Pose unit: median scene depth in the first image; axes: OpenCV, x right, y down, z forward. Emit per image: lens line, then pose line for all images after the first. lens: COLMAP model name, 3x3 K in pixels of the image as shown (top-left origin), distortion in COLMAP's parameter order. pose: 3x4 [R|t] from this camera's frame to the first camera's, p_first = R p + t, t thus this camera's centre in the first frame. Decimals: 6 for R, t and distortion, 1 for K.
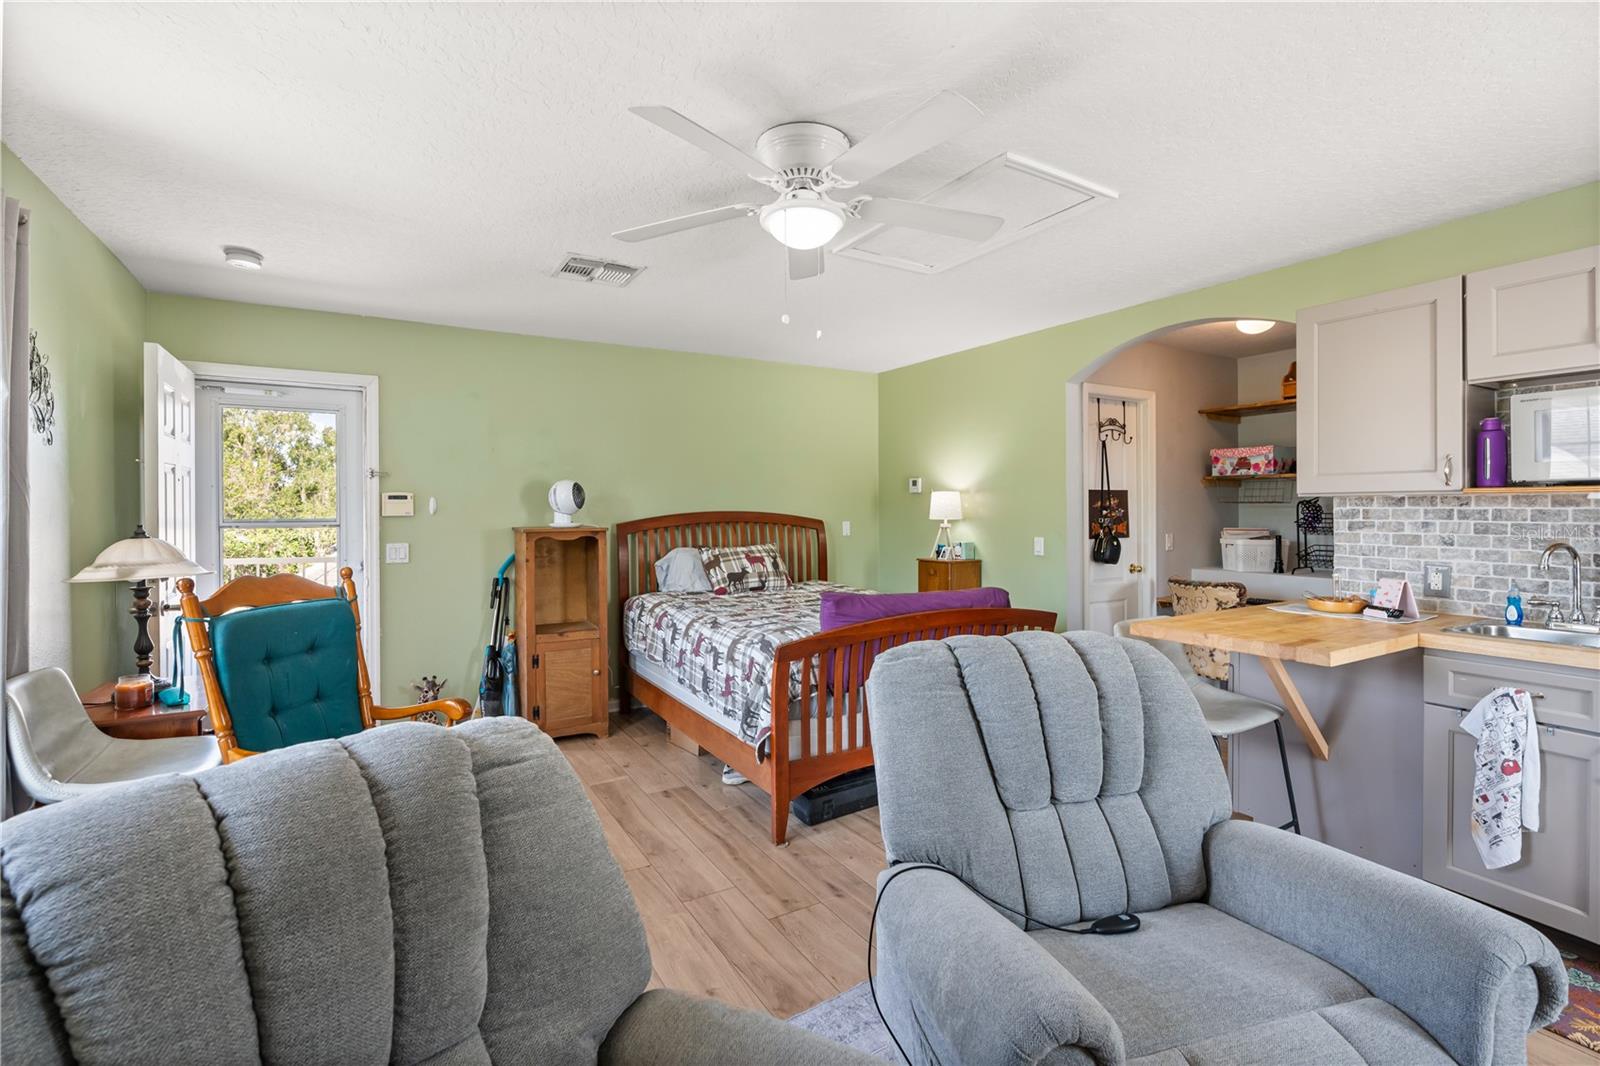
lens RADIAL K [[733.6, 0, 788.6], [0, 733.6, 508.8], [0, 0, 1]] dist [-0.012580, 0.005024]
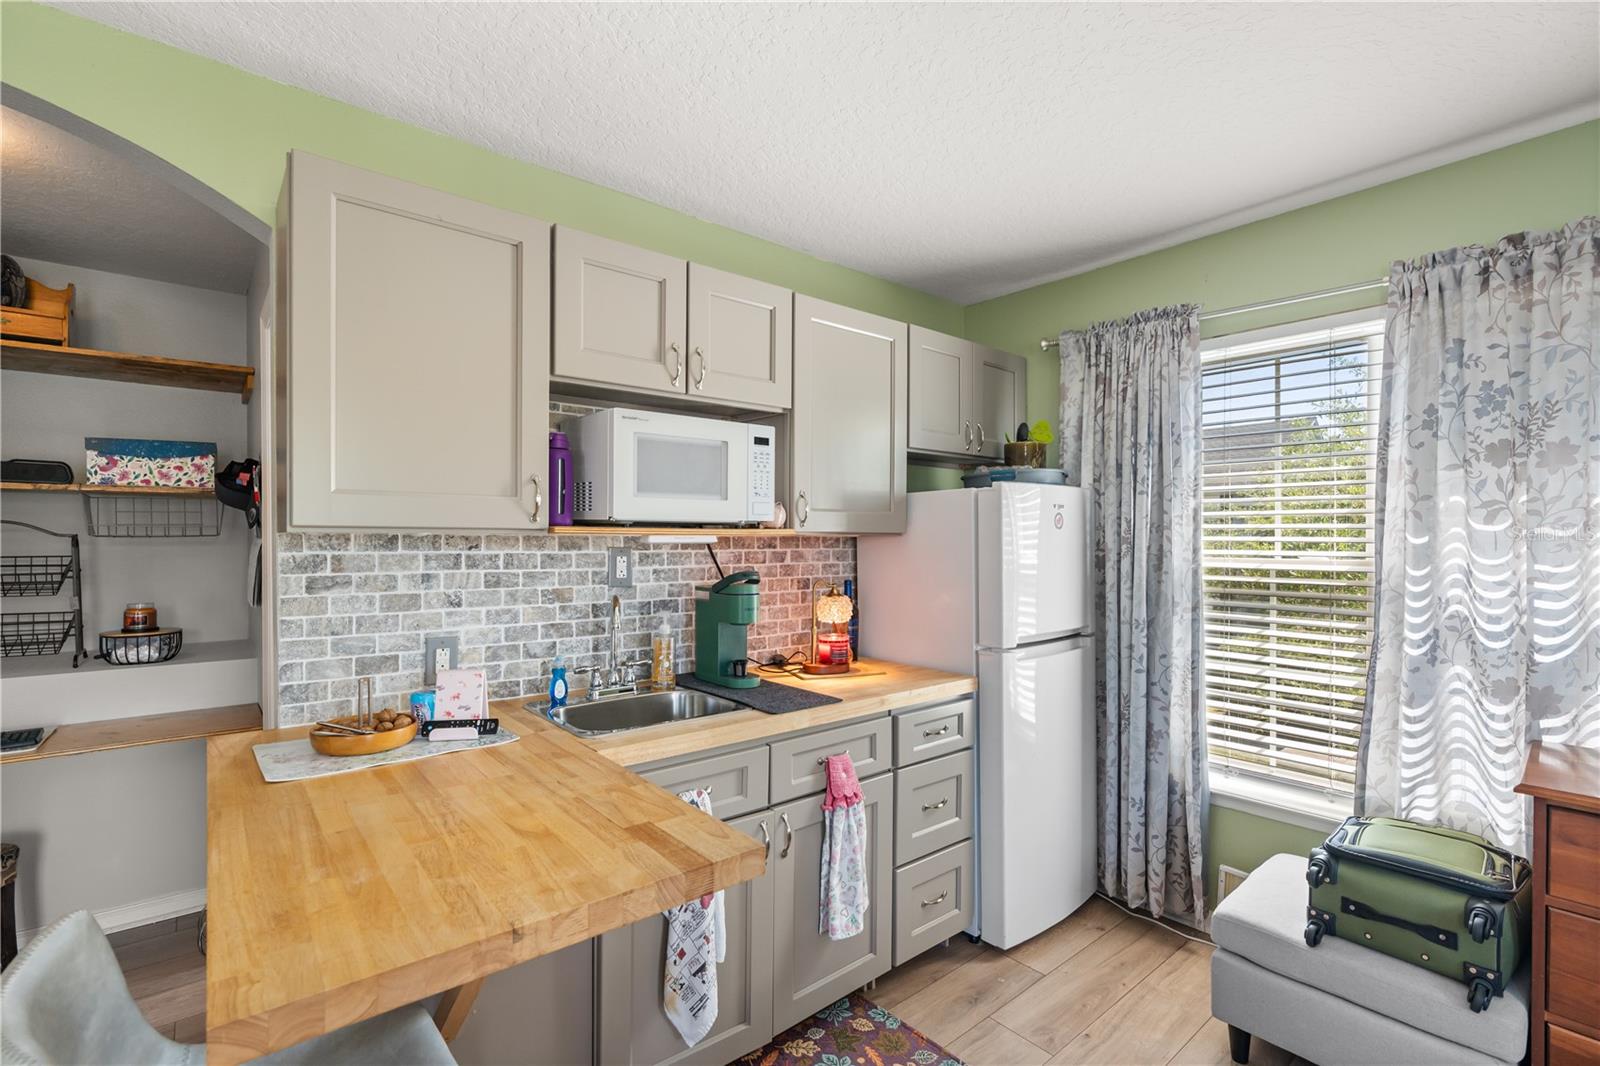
lens RADIAL K [[733.6, 0, 786.3], [0, 733.6, 544.5], [0, 0, 1]] dist [-0.012580, 0.005024]
pose [[-0.166680, -0.006463, 0.985990, 0.176987], [-0.005017, 0.999971, 0.005706, -0.014259], [-0.985998, -0.003996, -0.166707, 0.825929]]
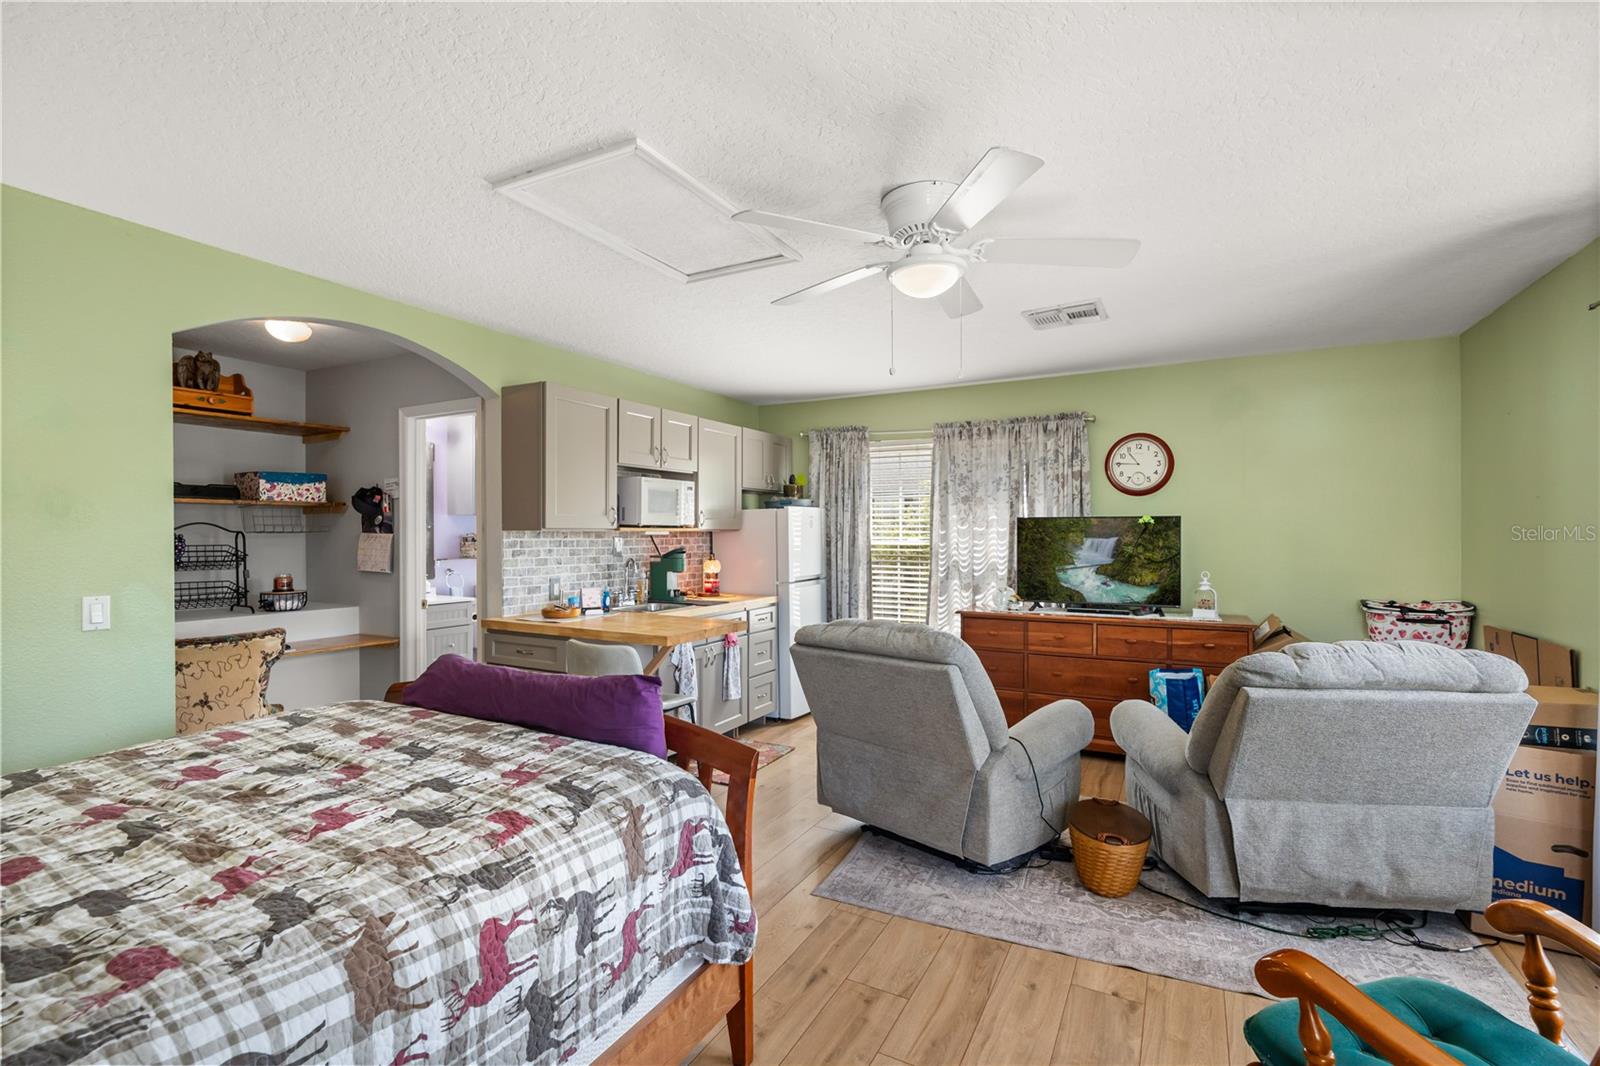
lens RADIAL K [[733.6, 0, 803.5], [0, 733.6, 525.8], [0, 0, 1]] dist [-0.012580, 0.005024]
pose [[-0.529141, 0.009422, 0.848482, -0.643059], [-0.000946, 0.999931, -0.011694, -0.011996], [-0.848533, -0.006991, -0.529096, 1.401365]]
